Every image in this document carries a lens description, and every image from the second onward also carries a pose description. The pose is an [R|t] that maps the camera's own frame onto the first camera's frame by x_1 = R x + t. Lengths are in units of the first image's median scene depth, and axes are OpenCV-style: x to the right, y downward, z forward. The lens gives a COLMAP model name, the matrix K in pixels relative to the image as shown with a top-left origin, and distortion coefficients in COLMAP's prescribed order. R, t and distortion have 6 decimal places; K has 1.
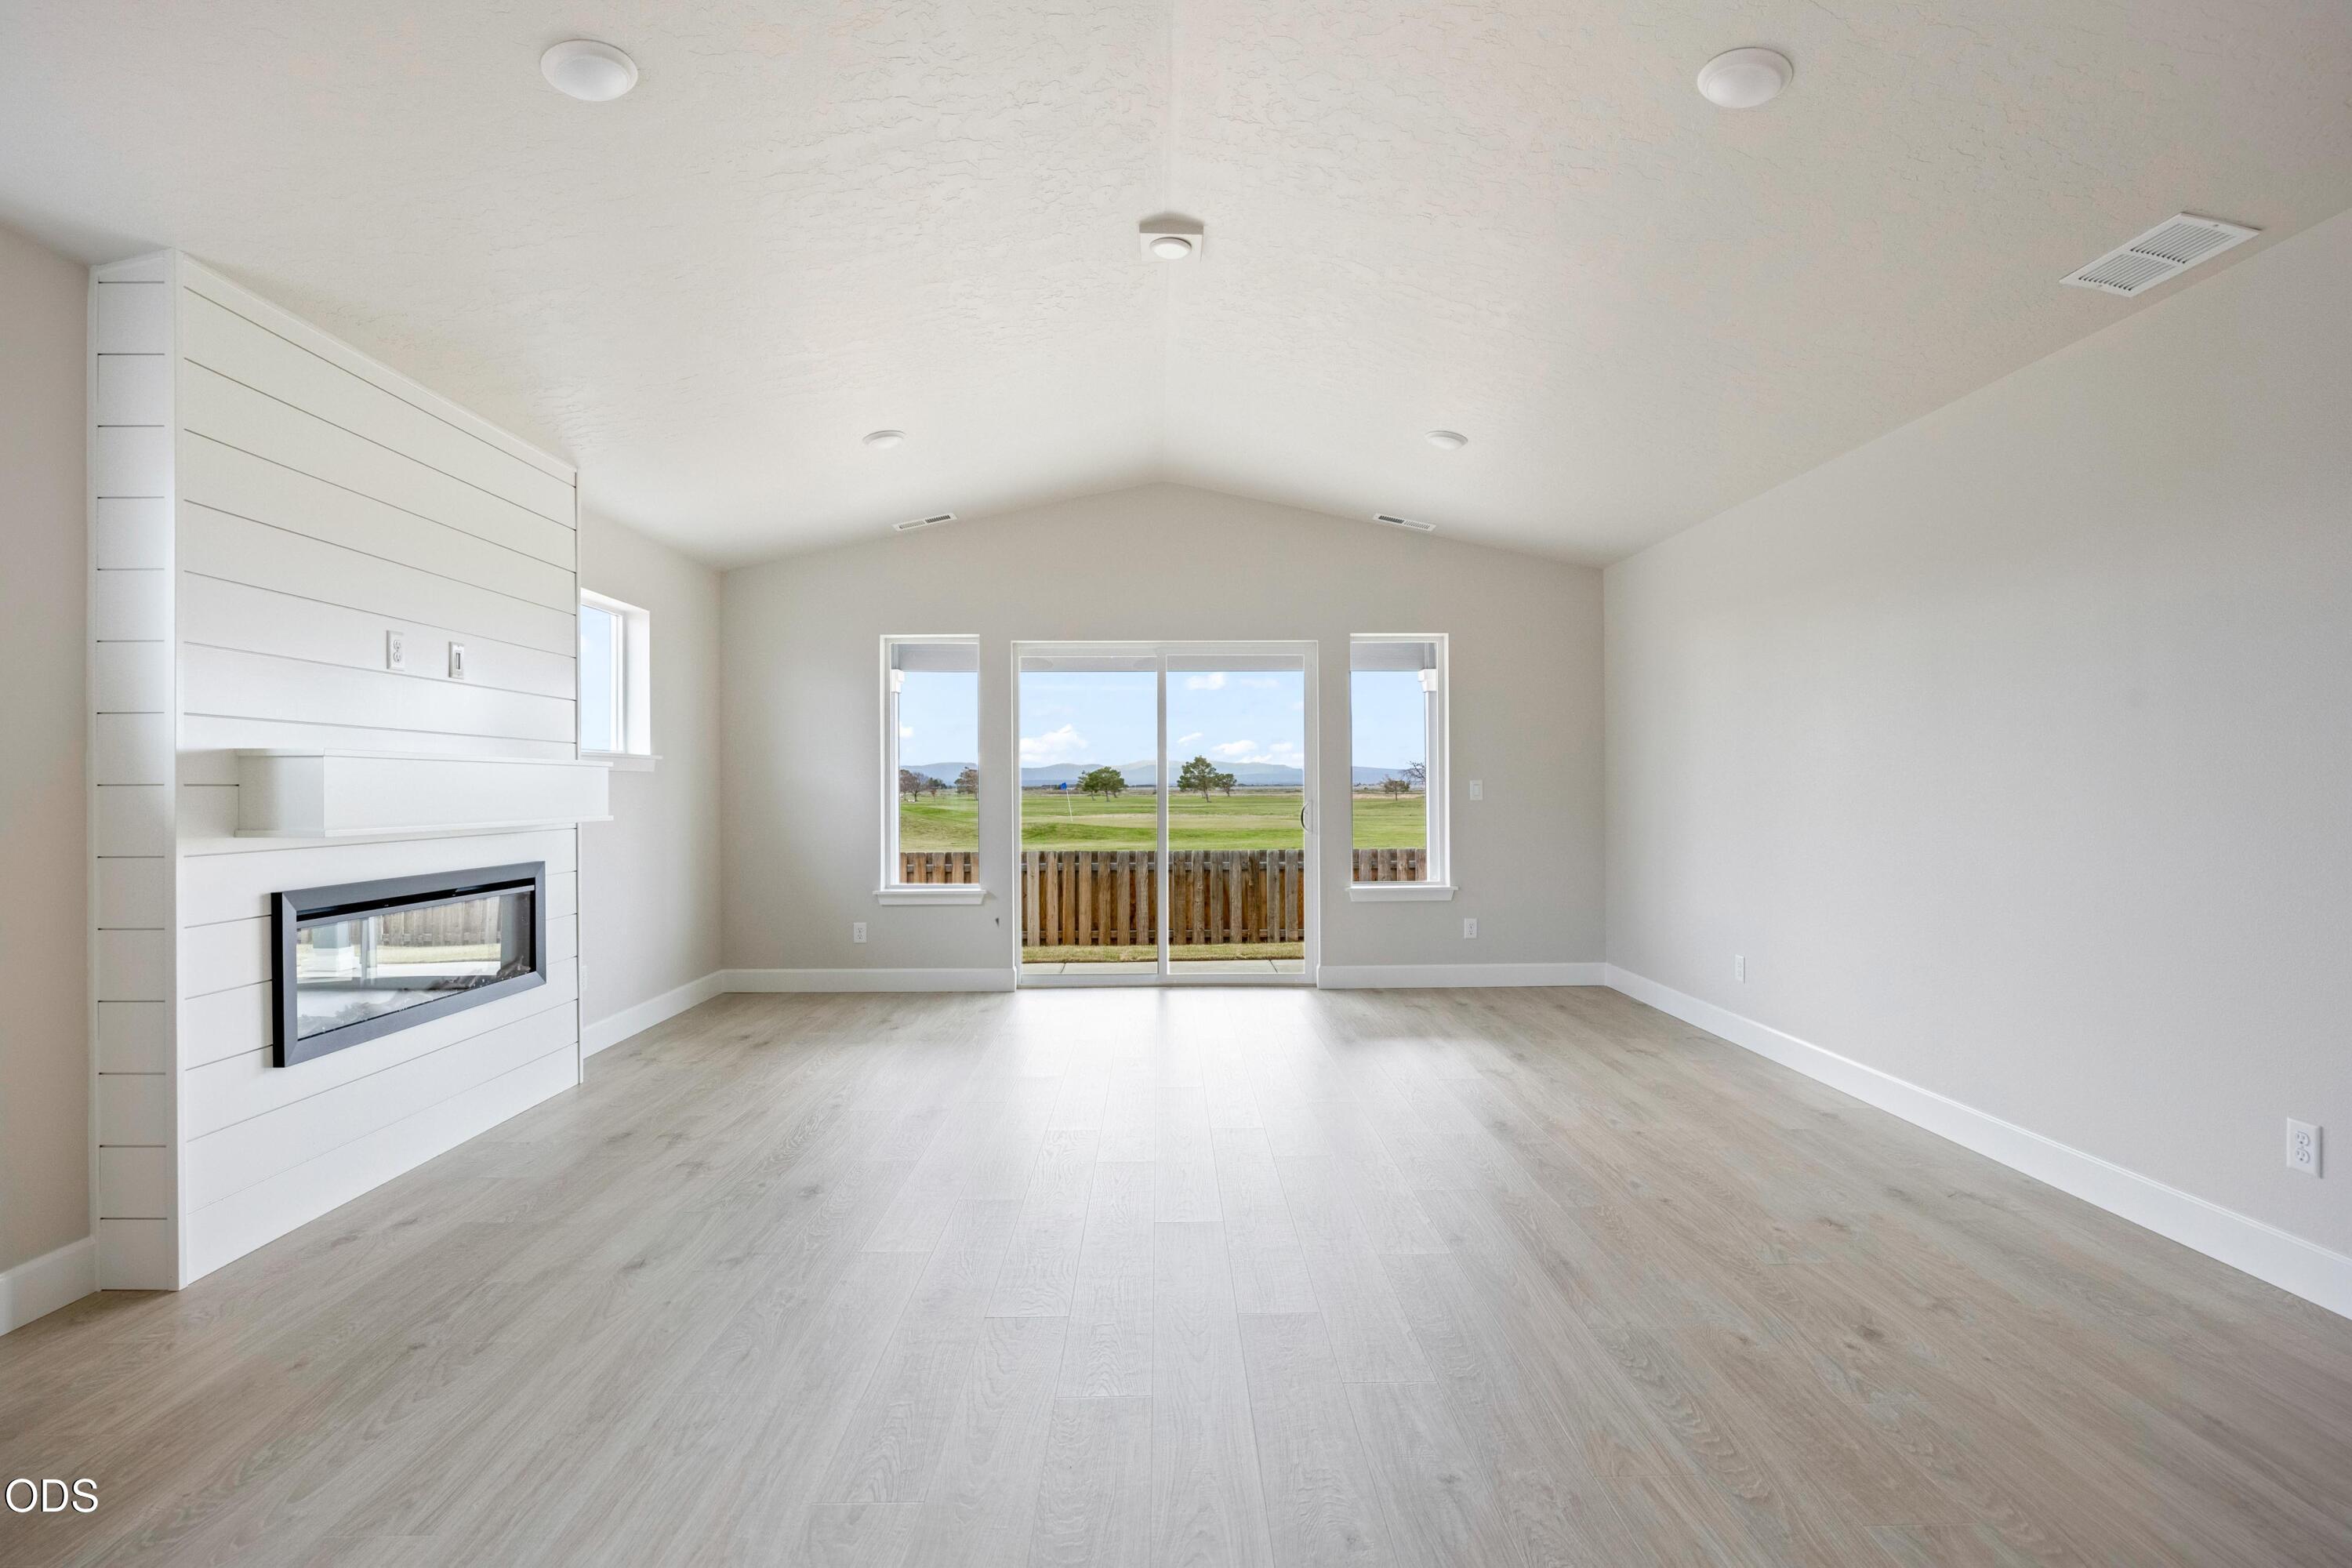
lens RADIAL K [[1140.4, 0, 1176.0], [0, 1140.4, 784.0], [0, 0, 1]] dist [-0.002062, -0.000663]
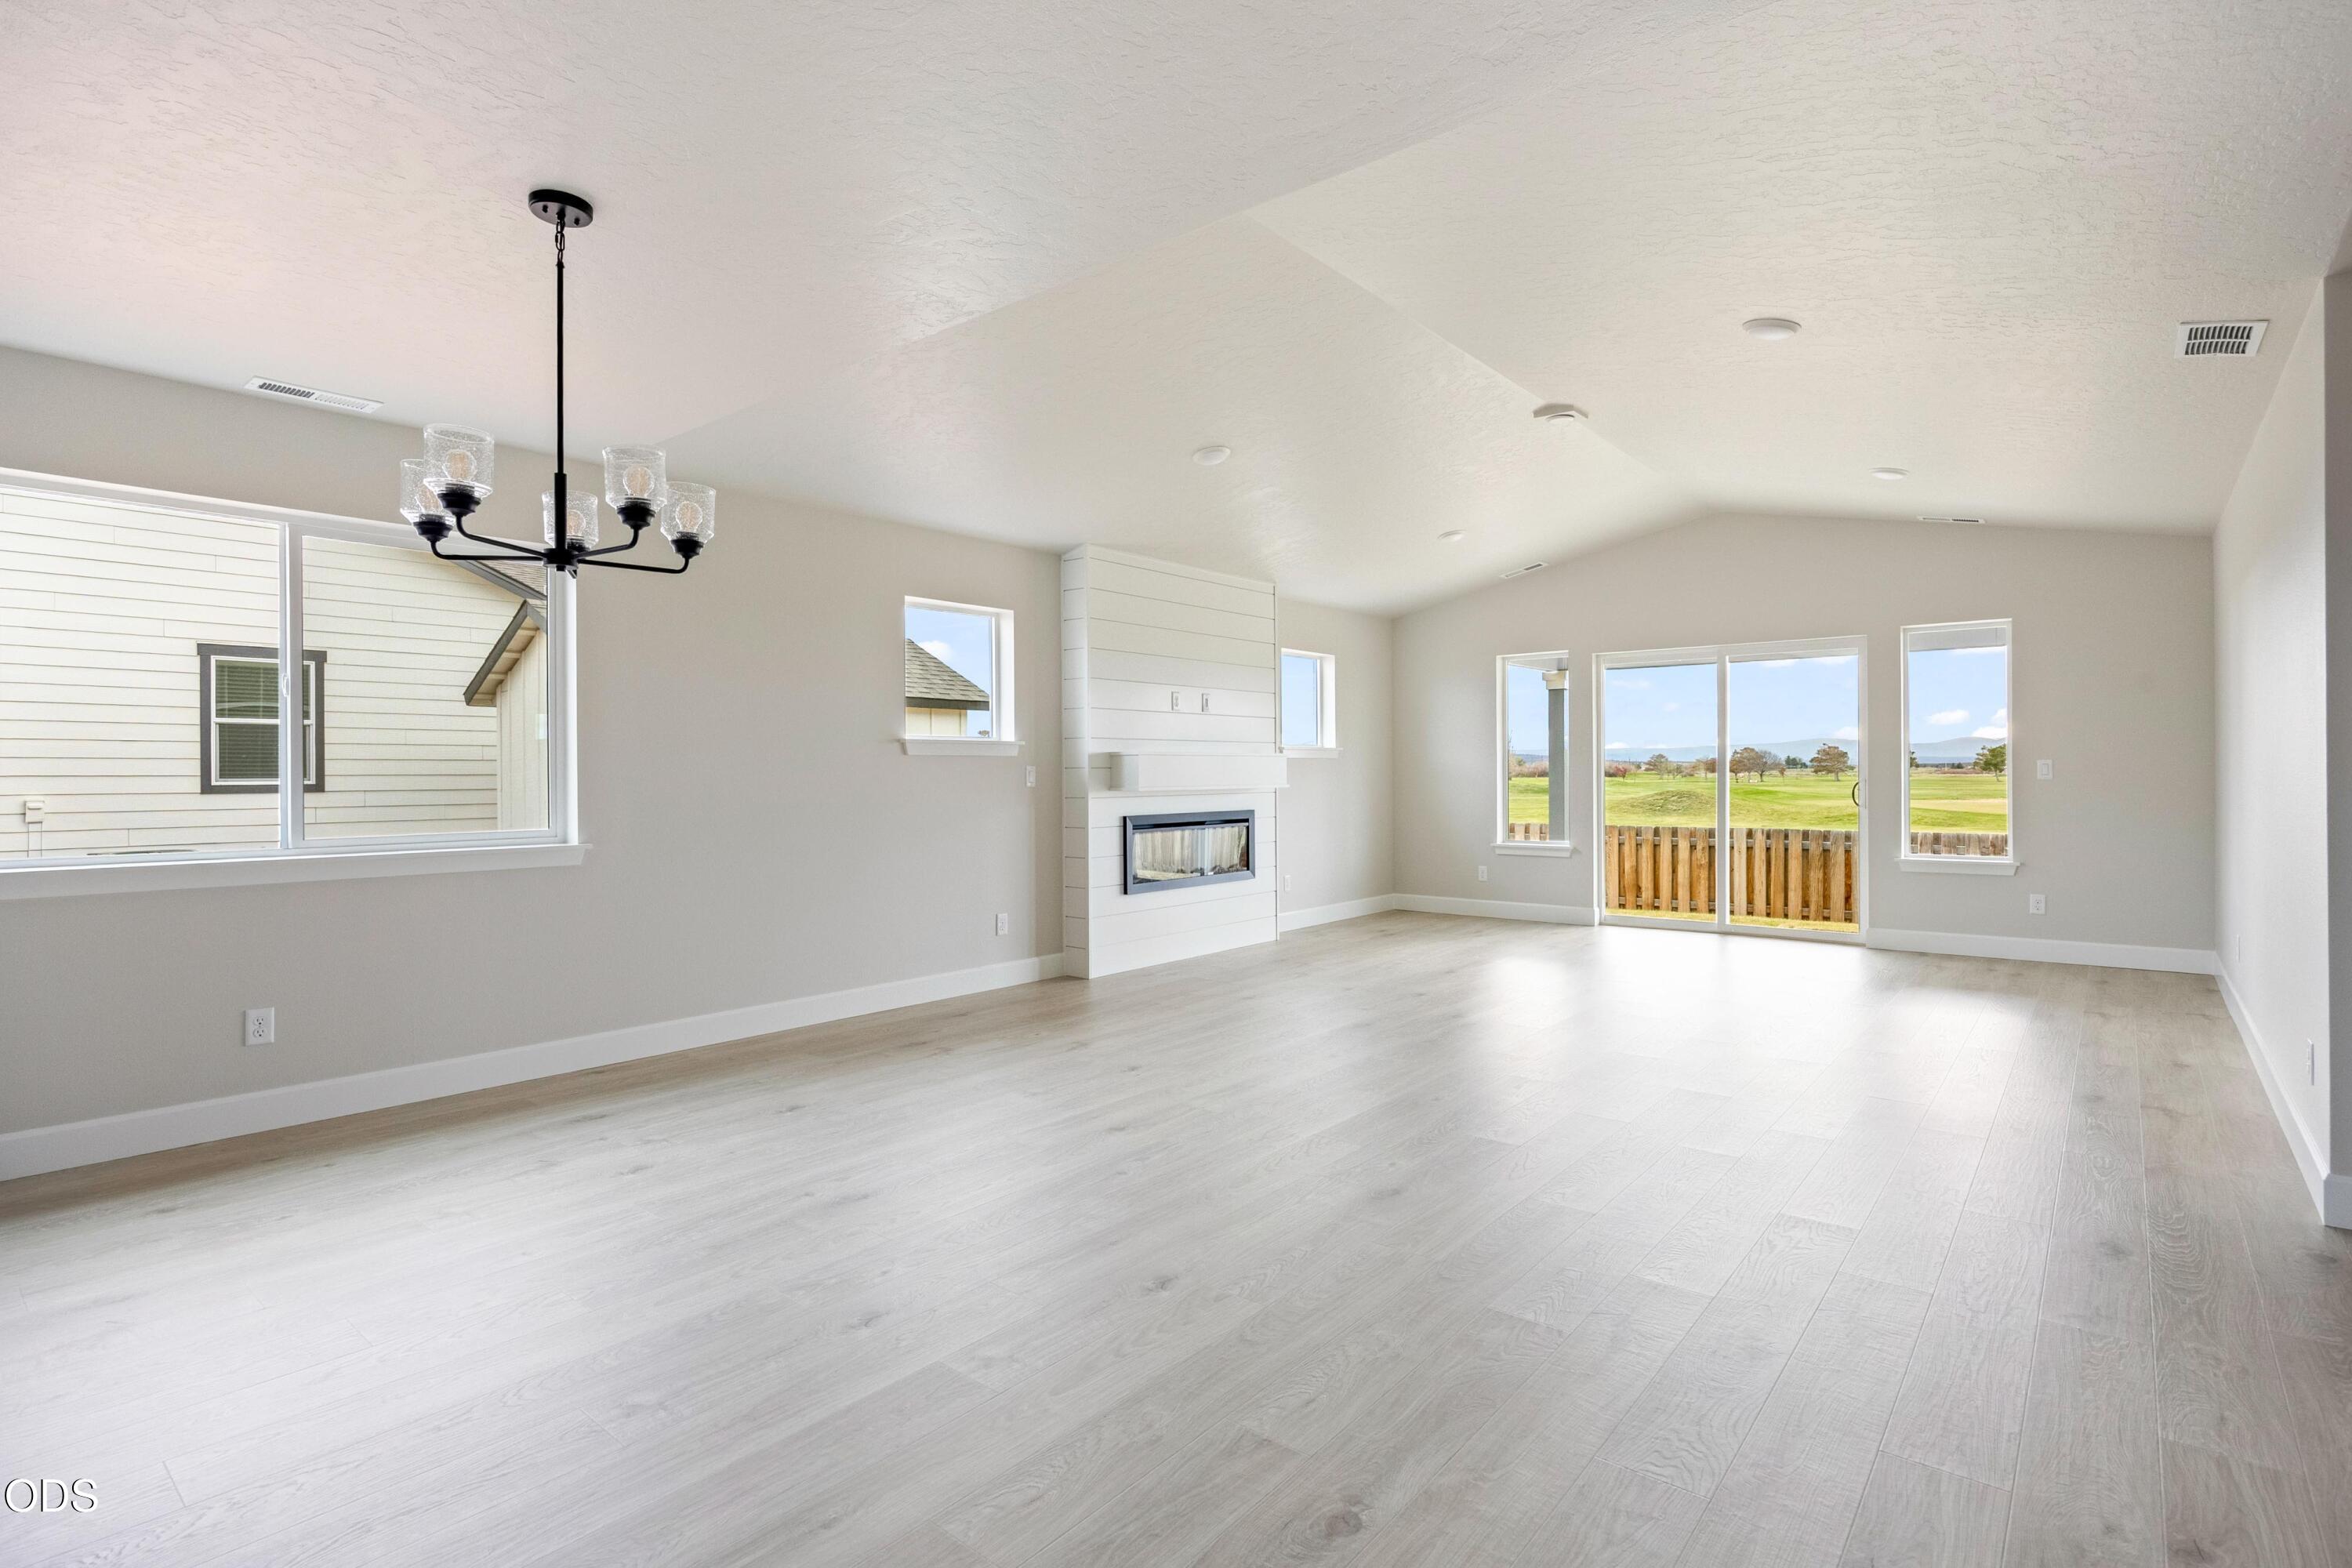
lens RADIAL K [[1154.0, 0, 1176.0], [0, 1154.0, 784.0], [0, 0, 1]] dist [0.000219, 0.000025]
pose [[0.761858, 0.007970, -0.647695, 0.339890], [0.003686, 0.999855, 0.016640, -0.002206], [0.647733, -0.015065, 0.761718, -0.296746]]
